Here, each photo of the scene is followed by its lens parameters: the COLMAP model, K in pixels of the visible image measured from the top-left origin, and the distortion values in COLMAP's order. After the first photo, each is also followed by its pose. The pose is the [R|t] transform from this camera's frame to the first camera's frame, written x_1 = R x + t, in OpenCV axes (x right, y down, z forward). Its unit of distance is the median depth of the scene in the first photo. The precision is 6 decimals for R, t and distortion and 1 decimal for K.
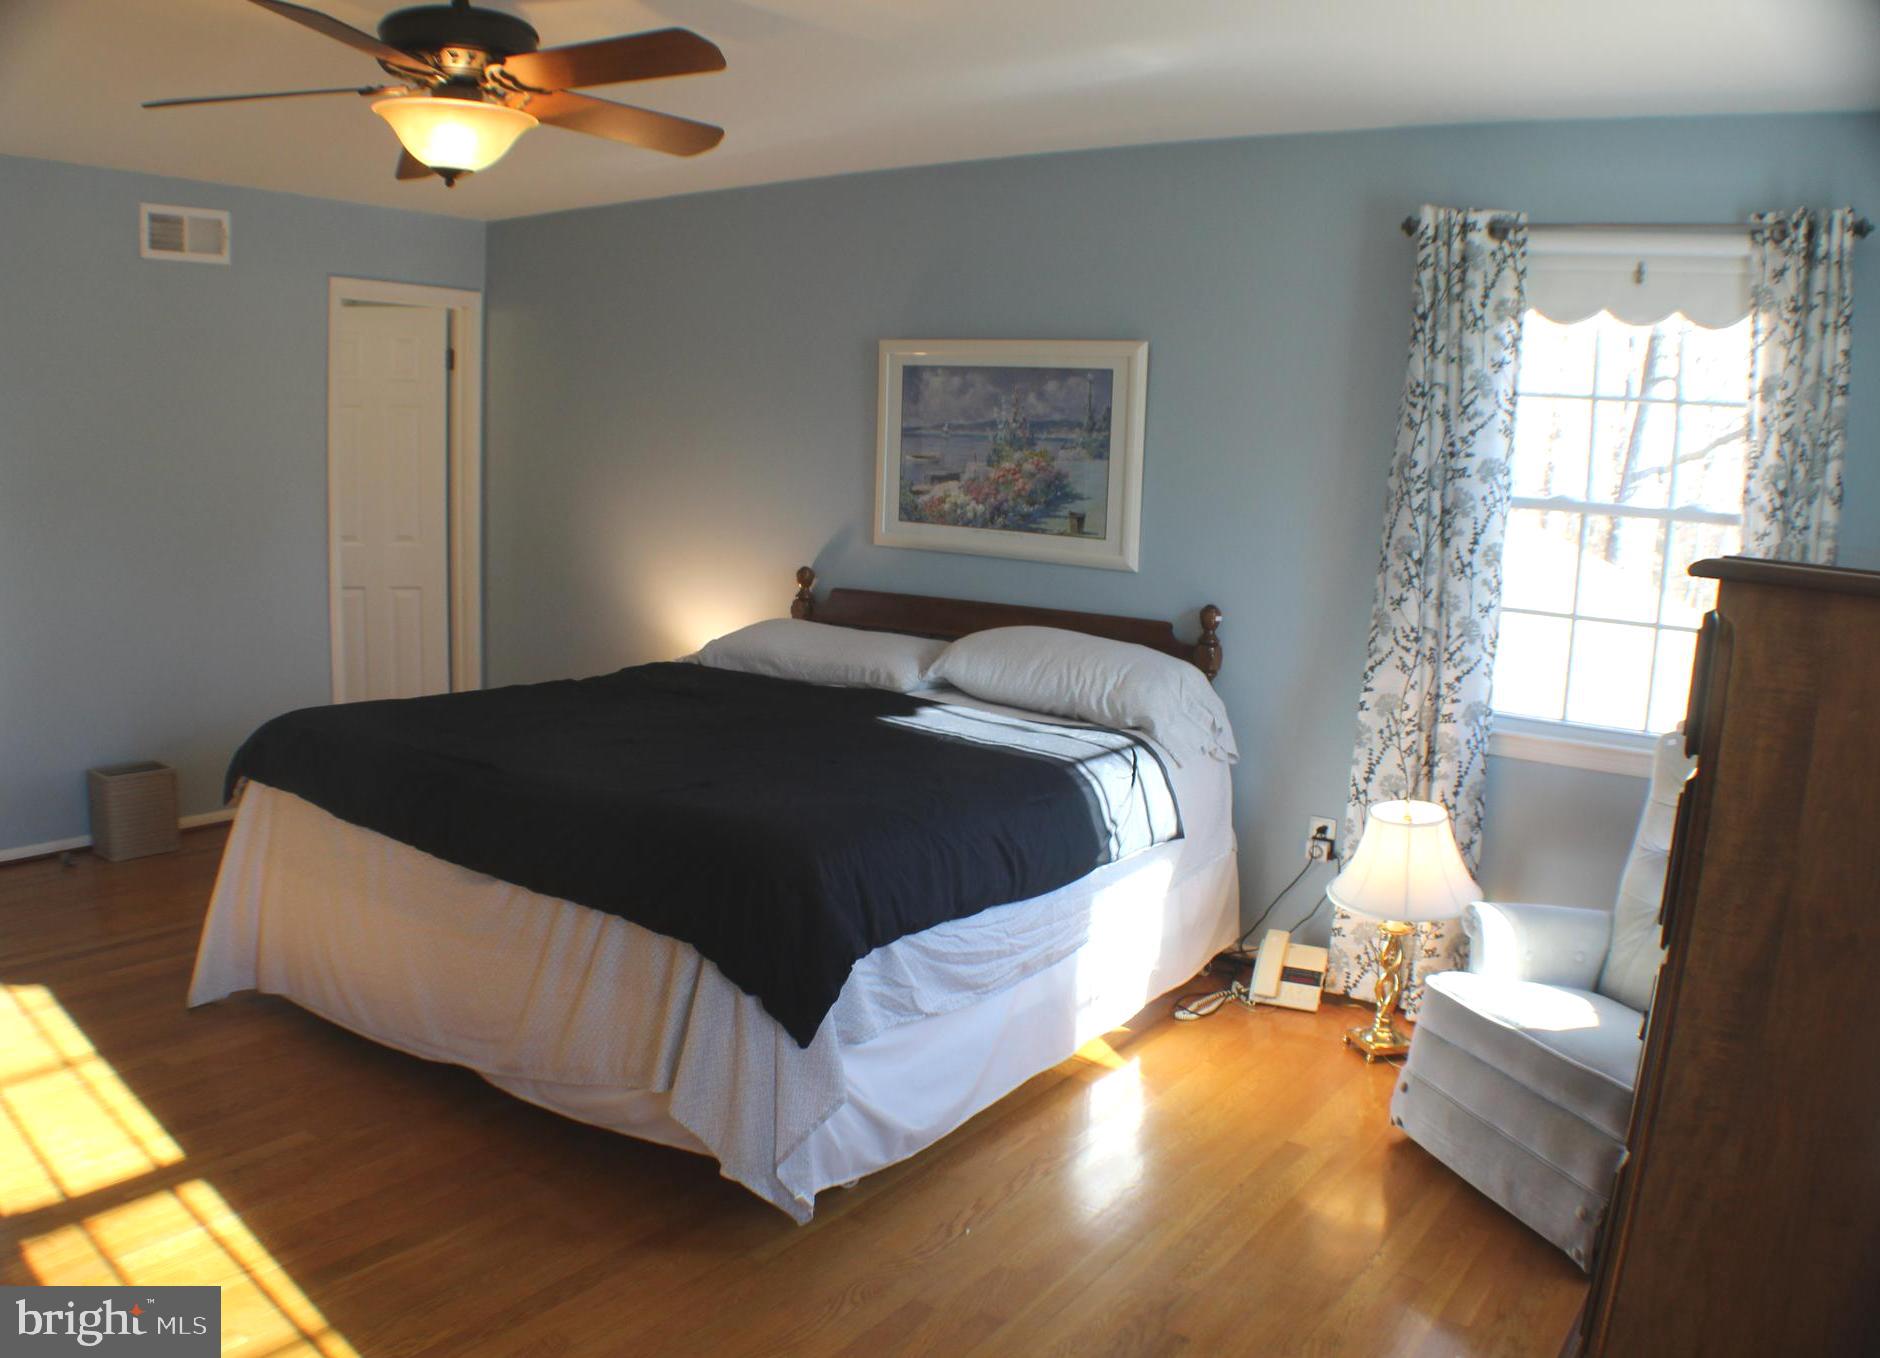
lens RADIAL K [[1584.6, 0, 939.9], [0, 1584.6, 709.6], [0, 0, 1]] dist [-0.109821, 0.000137]
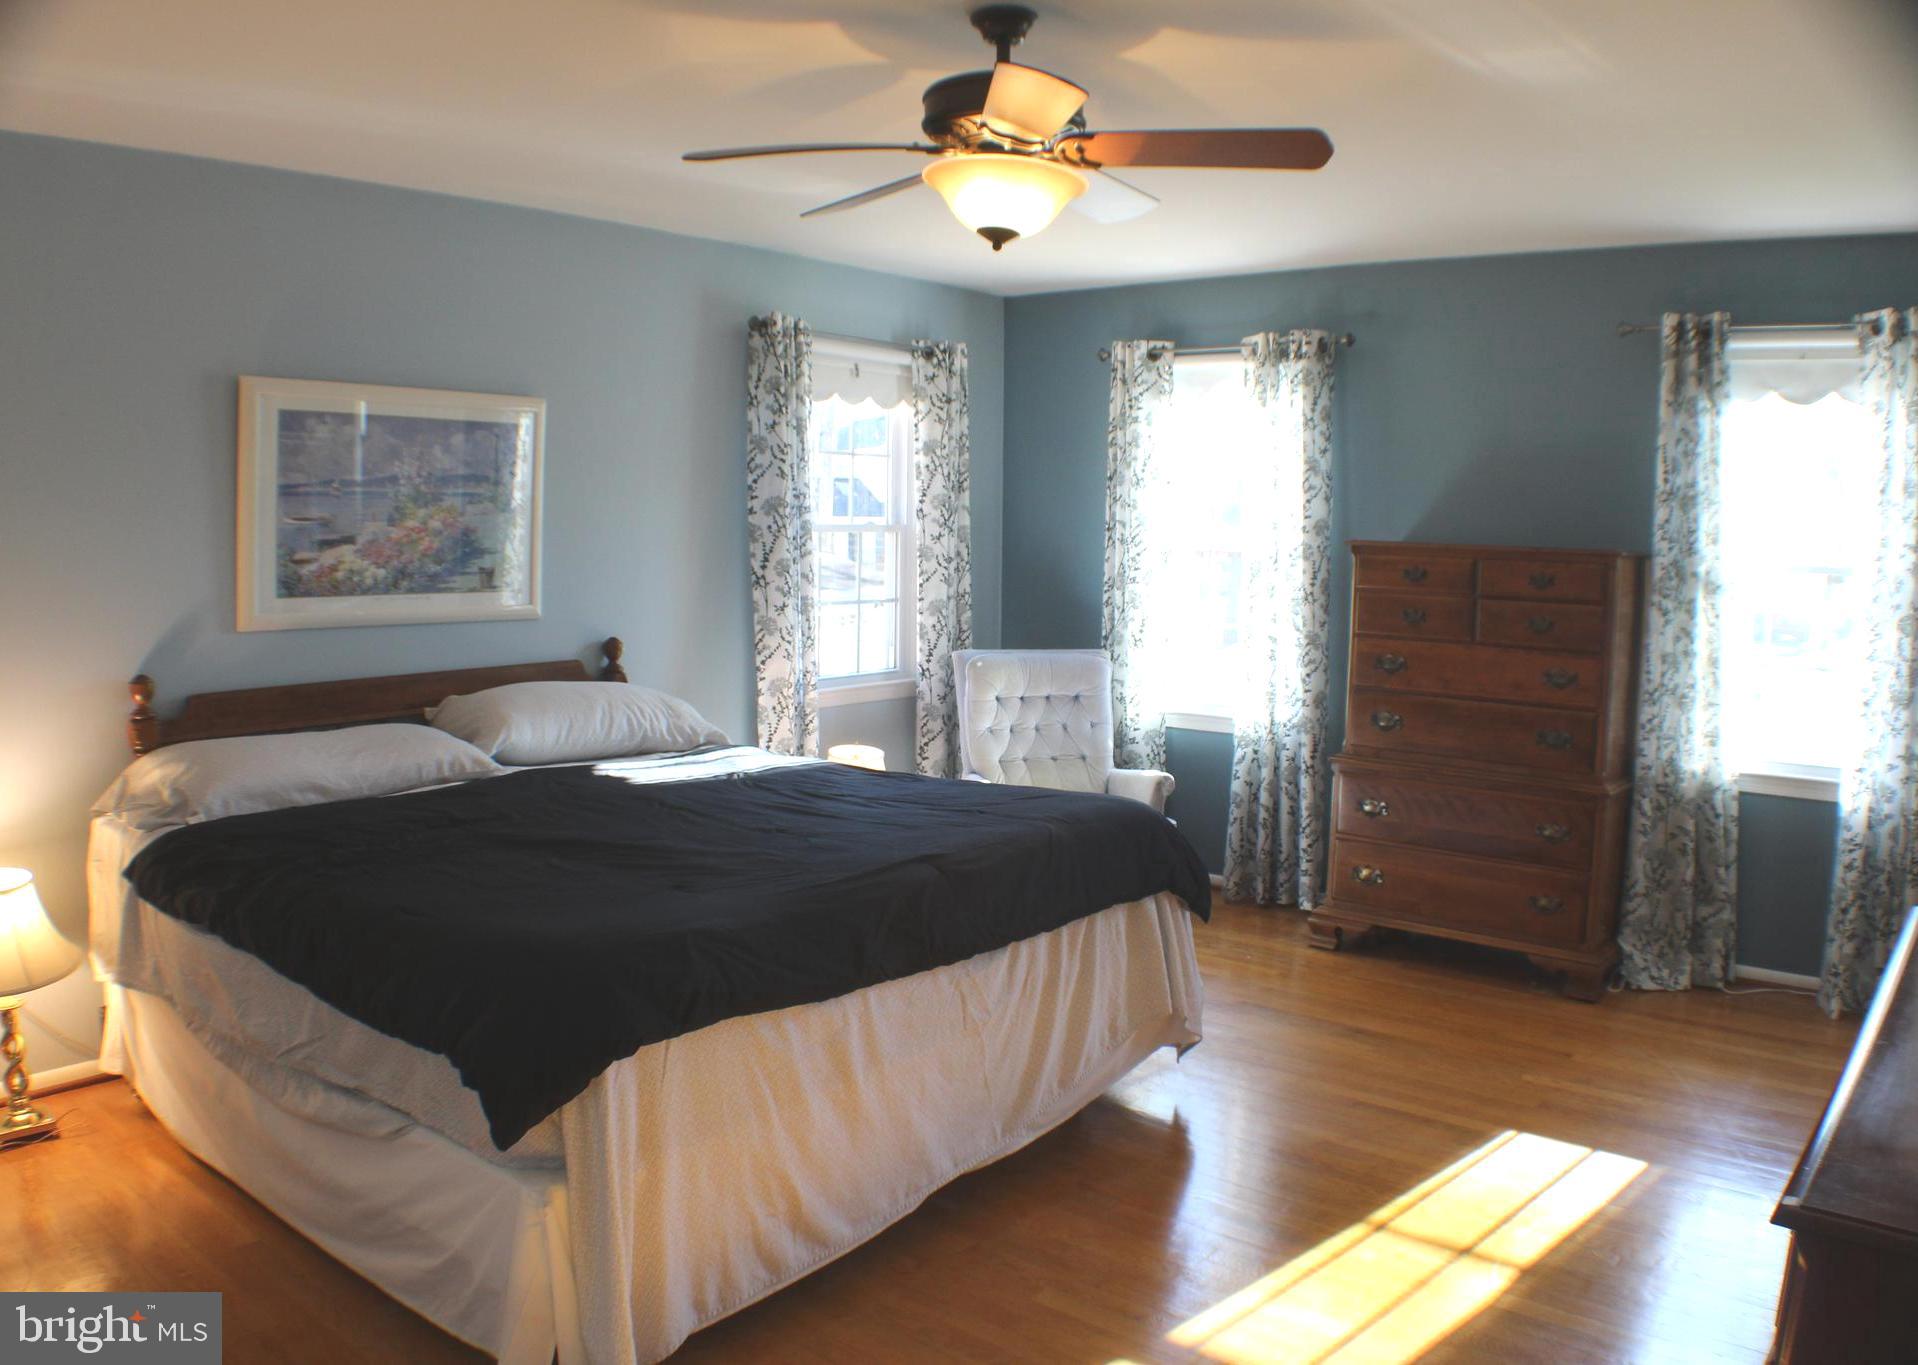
lens RADIAL K [[1535.0, 0, 959.0], [0, 1535.0, 682.5], [0, 0, 1]] dist [-0.004354, -0.002573]
pose [[0.094934, -0.148088, 0.984407, -0.831628], [0.167817, 0.977102, 0.130805, -0.128577], [-0.981237, 0.152782, 0.117612, 0.599514]]
